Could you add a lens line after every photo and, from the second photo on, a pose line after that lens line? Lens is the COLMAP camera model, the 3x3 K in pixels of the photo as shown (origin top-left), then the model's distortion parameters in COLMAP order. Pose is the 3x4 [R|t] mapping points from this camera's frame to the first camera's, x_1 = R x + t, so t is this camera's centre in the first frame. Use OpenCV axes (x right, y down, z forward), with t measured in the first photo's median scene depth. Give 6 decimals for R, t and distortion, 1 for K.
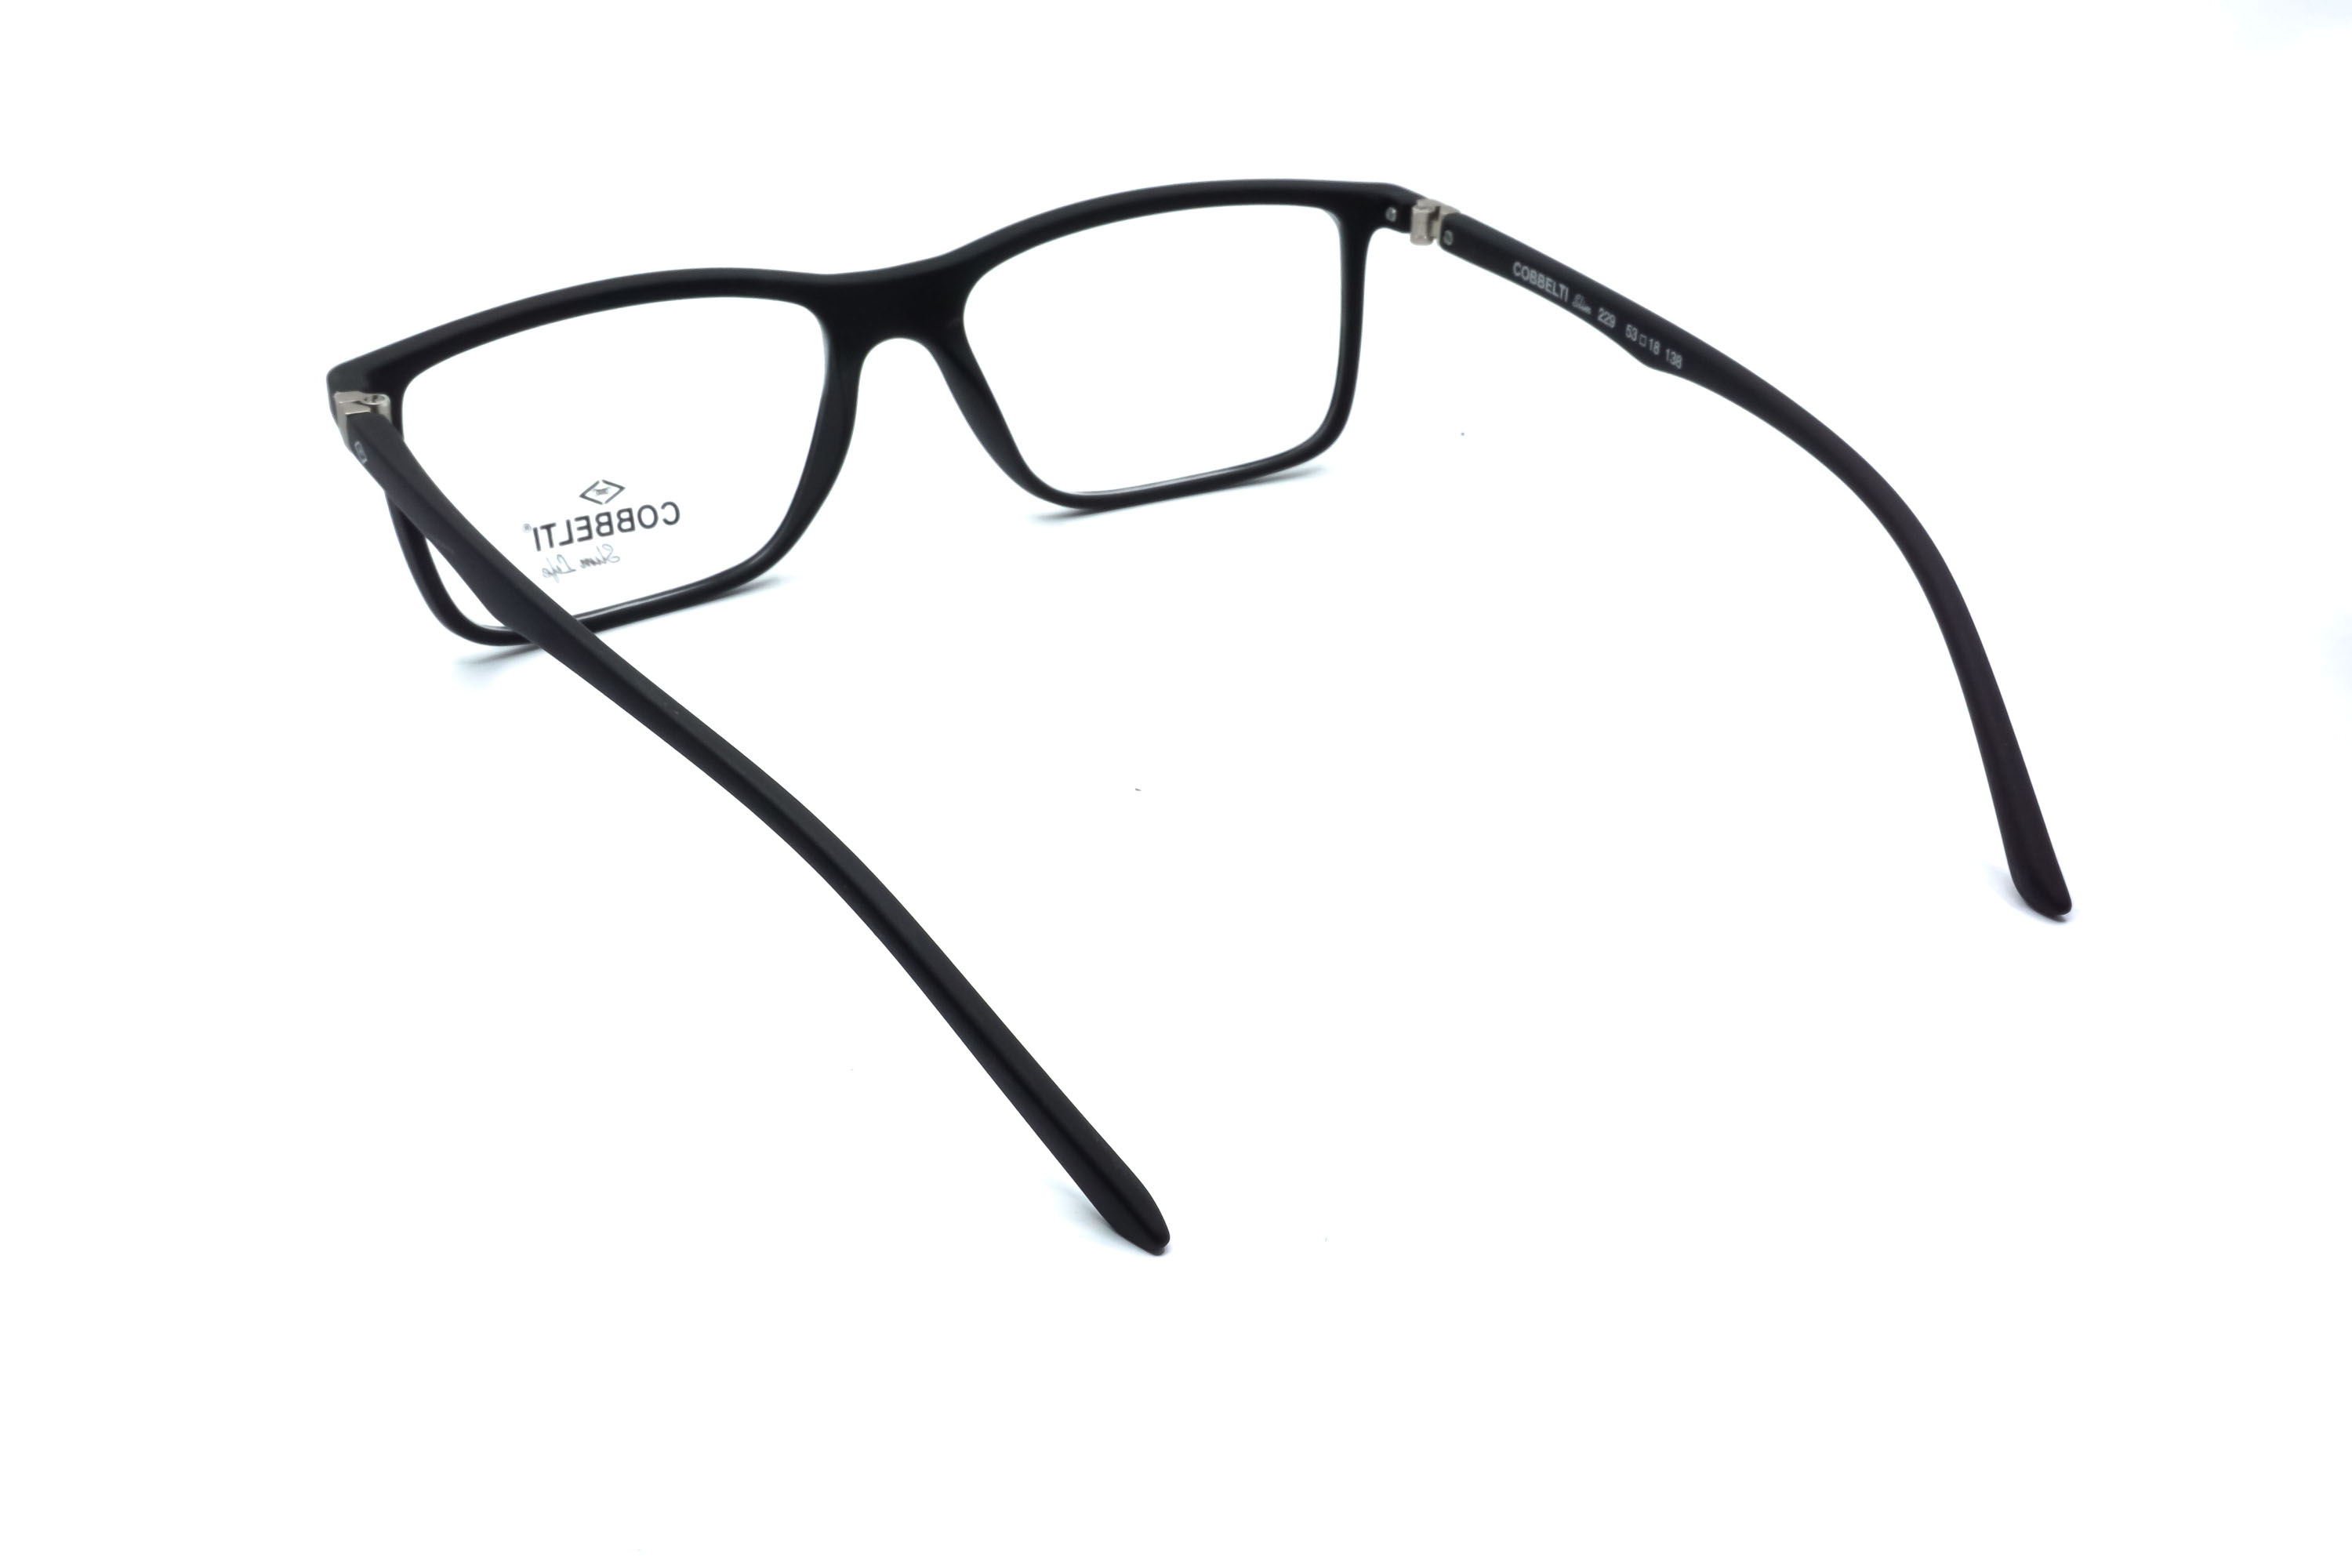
lens RADIAL K [[2586.0, 0, 1176.0], [0, 2586.0, 784.0], [0, 0, 1]] dist [0.010156, 0.009130]
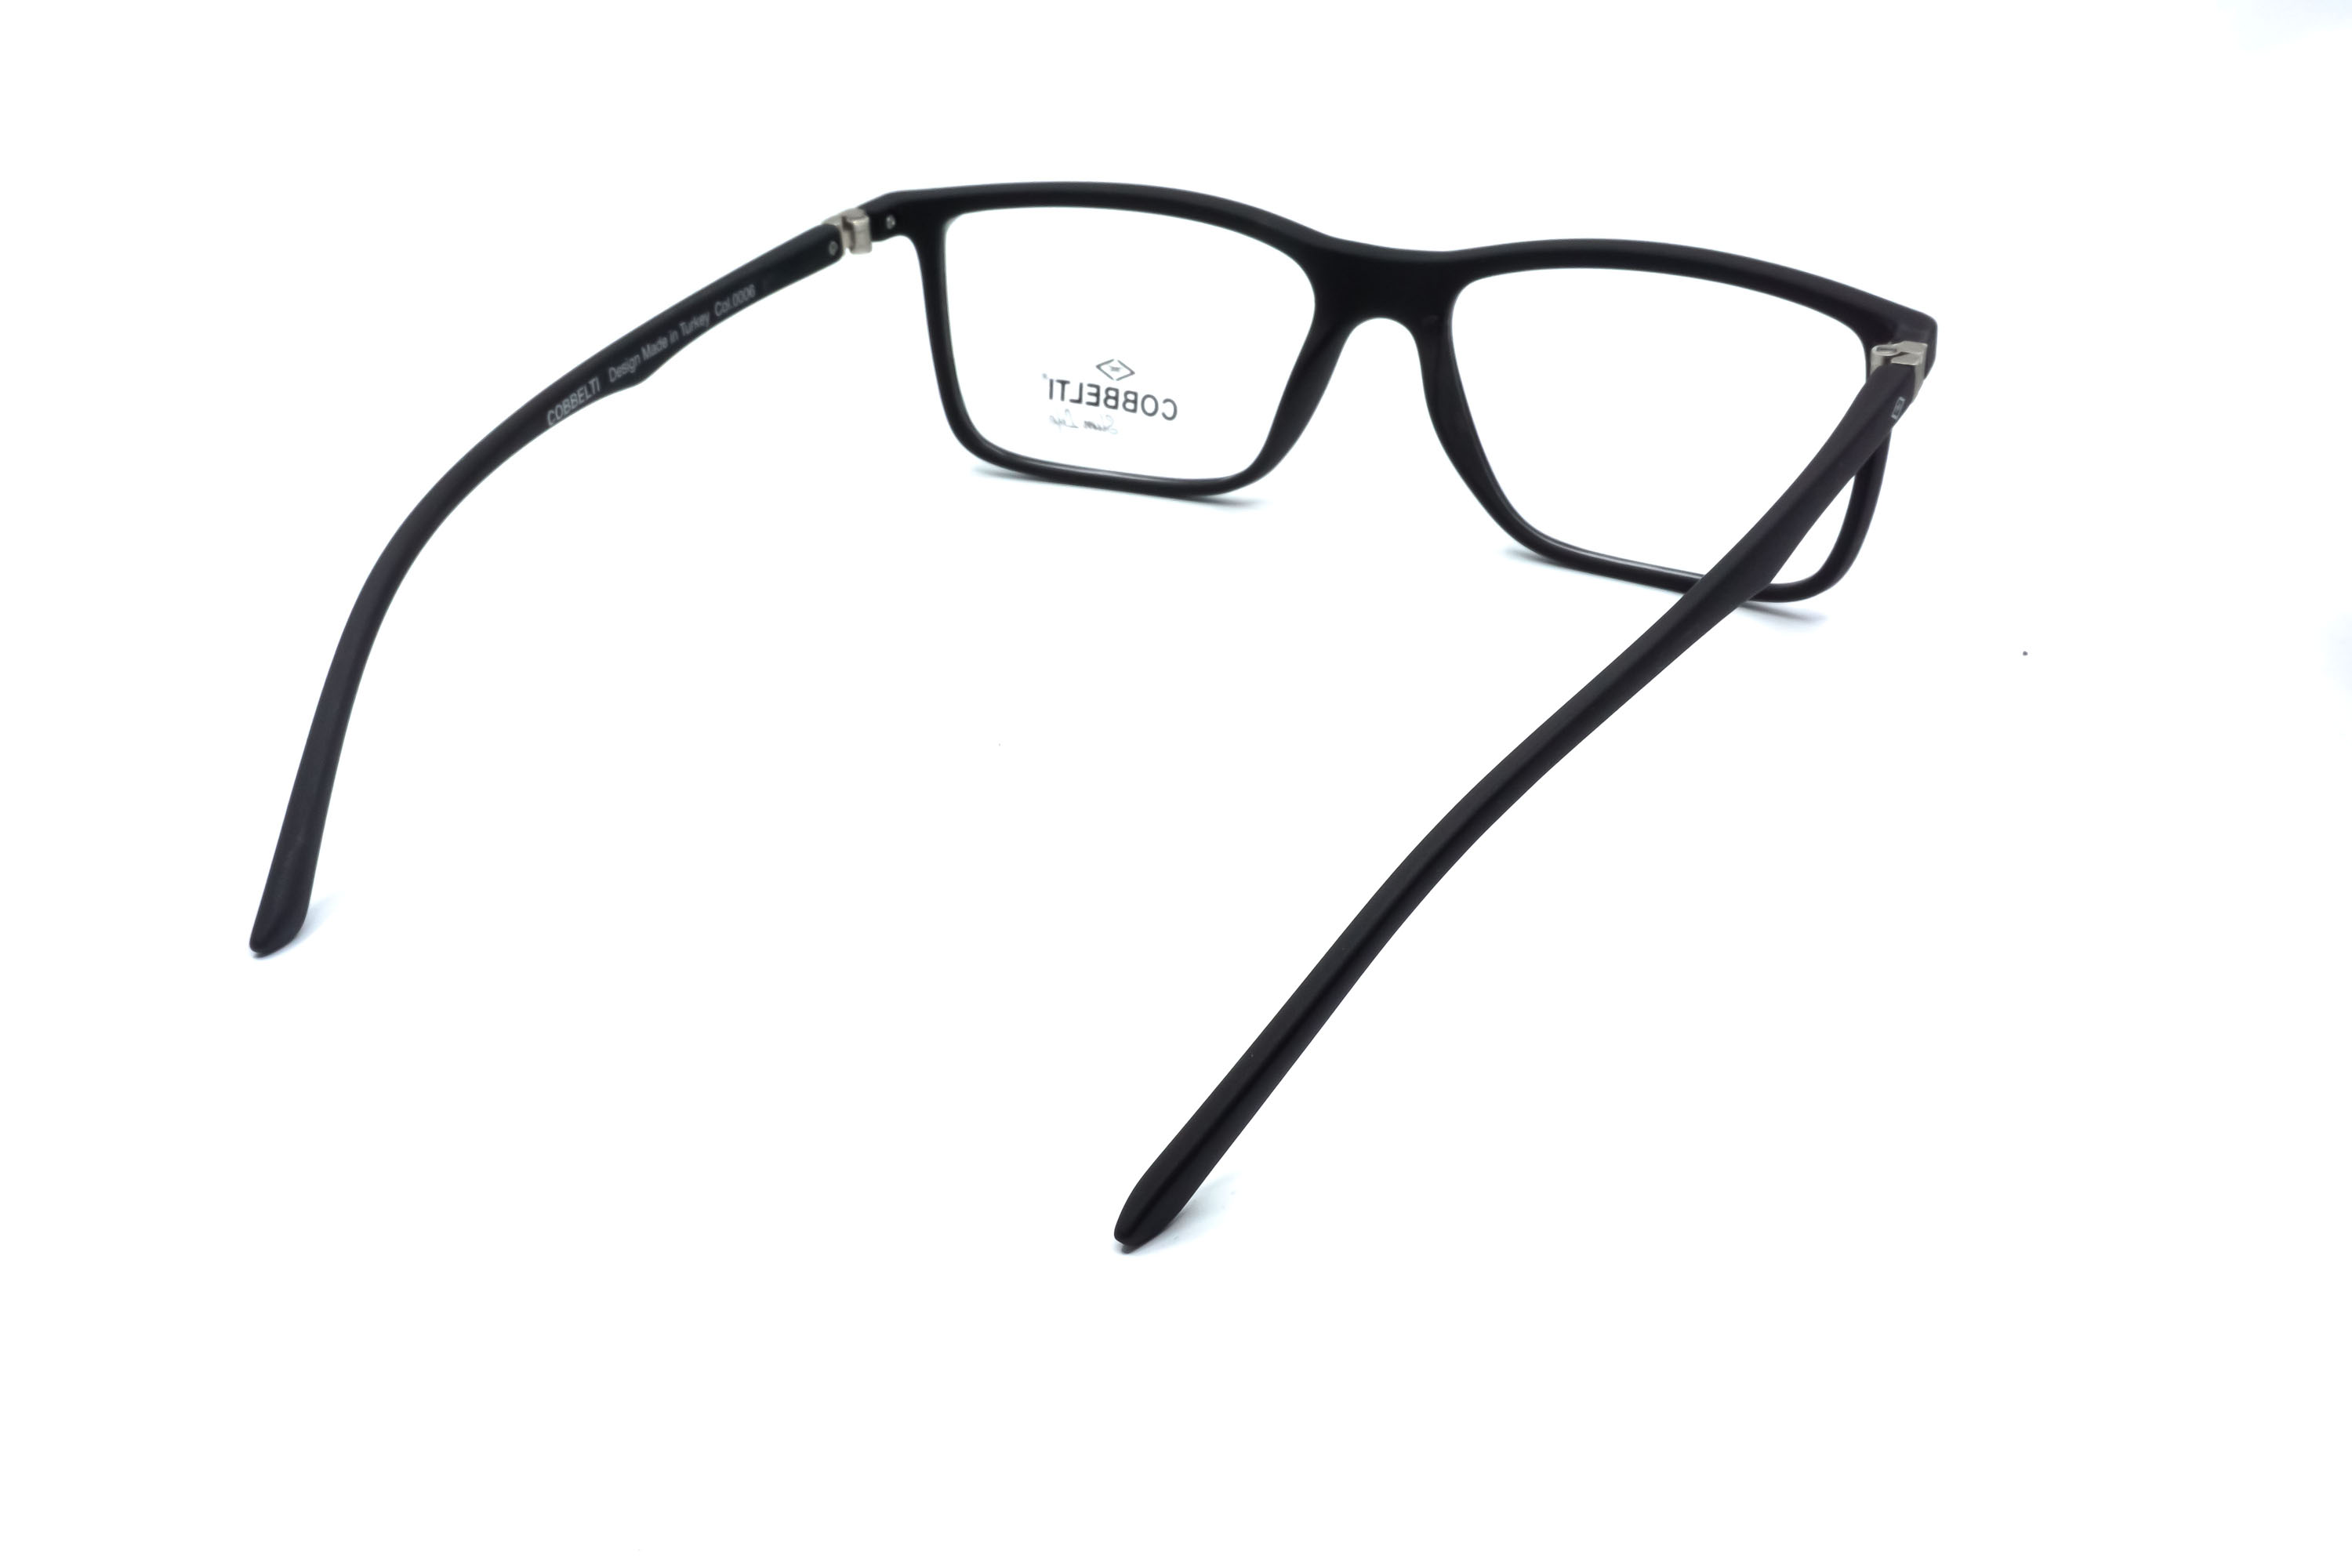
lens RADIAL K [[2586.0, 0, 1176.0], [0, 2586.0, 784.0], [0, 0, 1]] dist [0.010156, 0.009130]
pose [[0.489247, 0.400876, -0.774555, 0.724293], [-0.376068, 0.898265, 0.227360, -0.214508], [0.786899, 0.180050, 0.590231, 0.389443]]
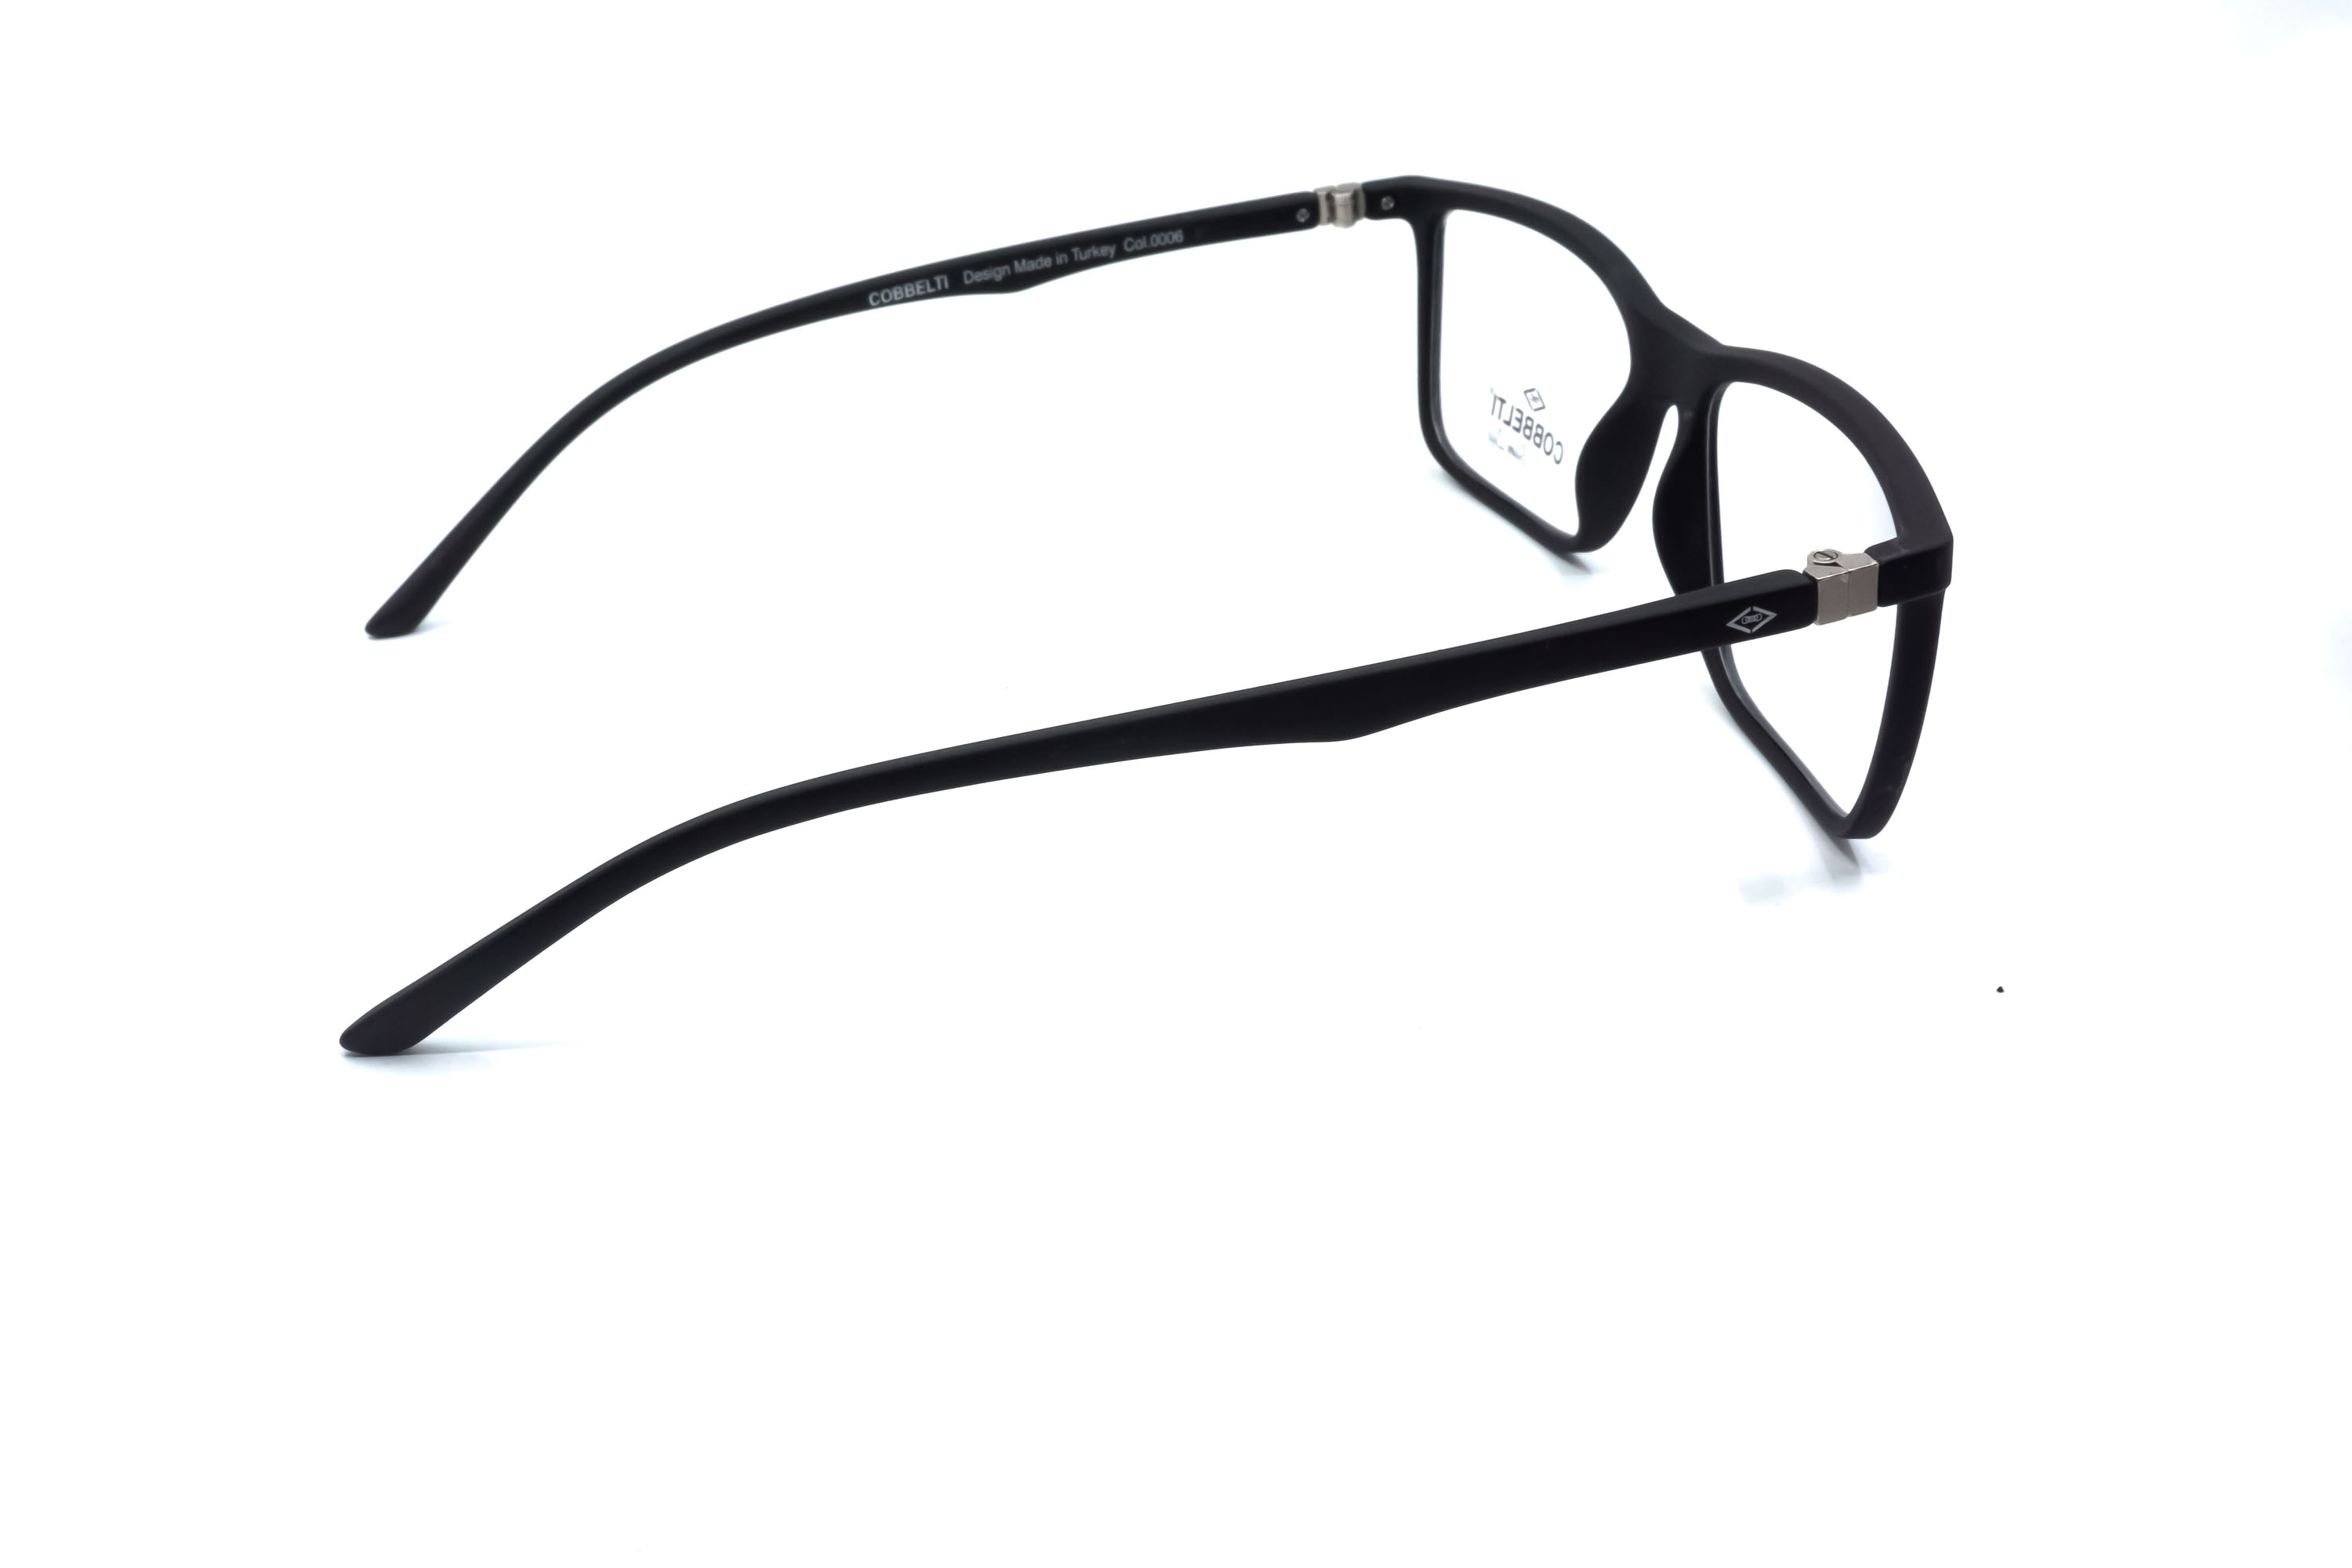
lens RADIAL K [[2586.0, 0, 1176.0], [0, 2586.0, 784.0], [0, 0, 1]] dist [0.010156, 0.009130]
pose [[-0.275363, 0.460874, -0.843665, 0.786329], [-0.401564, 0.742219, 0.536523, -0.504345], [0.873454, 0.486524, -0.019309, 0.961286]]
